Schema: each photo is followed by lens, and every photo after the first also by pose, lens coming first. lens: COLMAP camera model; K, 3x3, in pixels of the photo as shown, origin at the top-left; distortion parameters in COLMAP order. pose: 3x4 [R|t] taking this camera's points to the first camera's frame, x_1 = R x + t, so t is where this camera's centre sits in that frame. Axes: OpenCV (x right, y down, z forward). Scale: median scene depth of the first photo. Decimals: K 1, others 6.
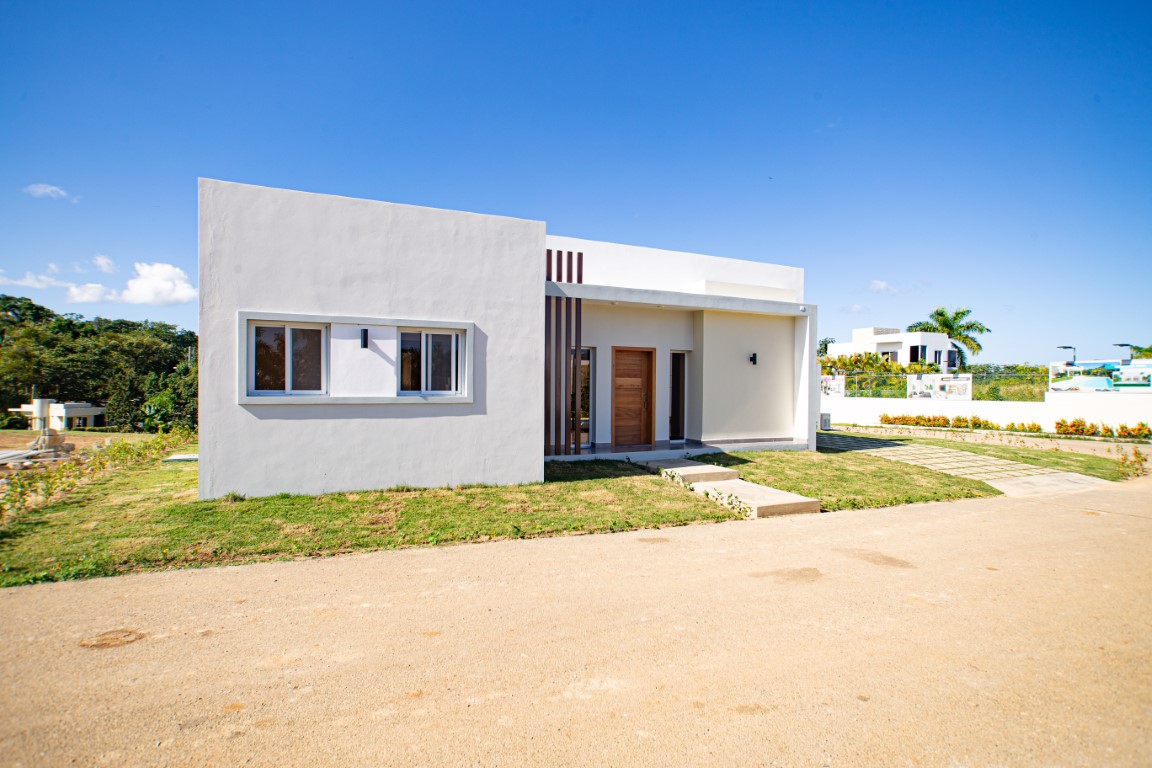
lens RADIAL K [[560.4, 0, 576.0], [0, 560.4, 384.0], [0, 0, 1]] dist [-0.000680, -0.000032]
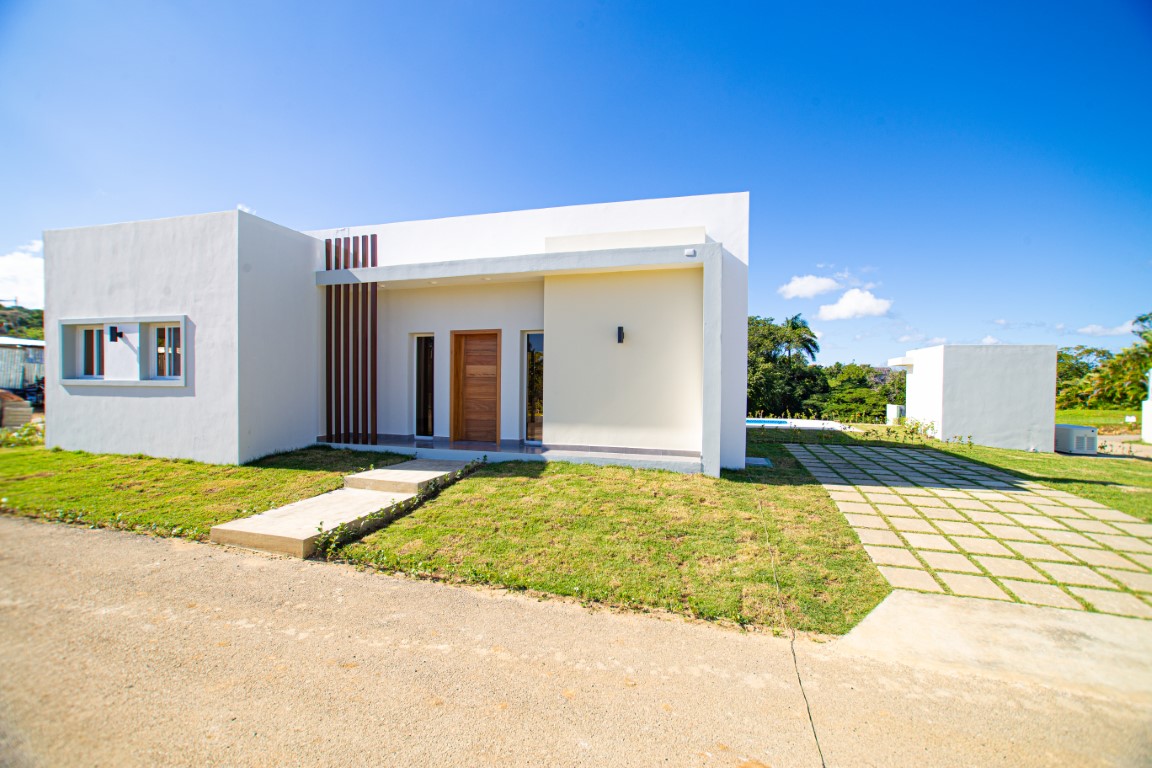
lens RADIAL K [[487.0, 0, 576.0], [0, 487.0, 384.0], [0, 0, 1]] dist [0.001001, 0.000235]
pose [[0.769078, -0.003940, -0.639143, 0.810807], [-0.001386, 0.999968, -0.007833, 0.028071], [0.639154, 0.006910, 0.769048, 0.587265]]
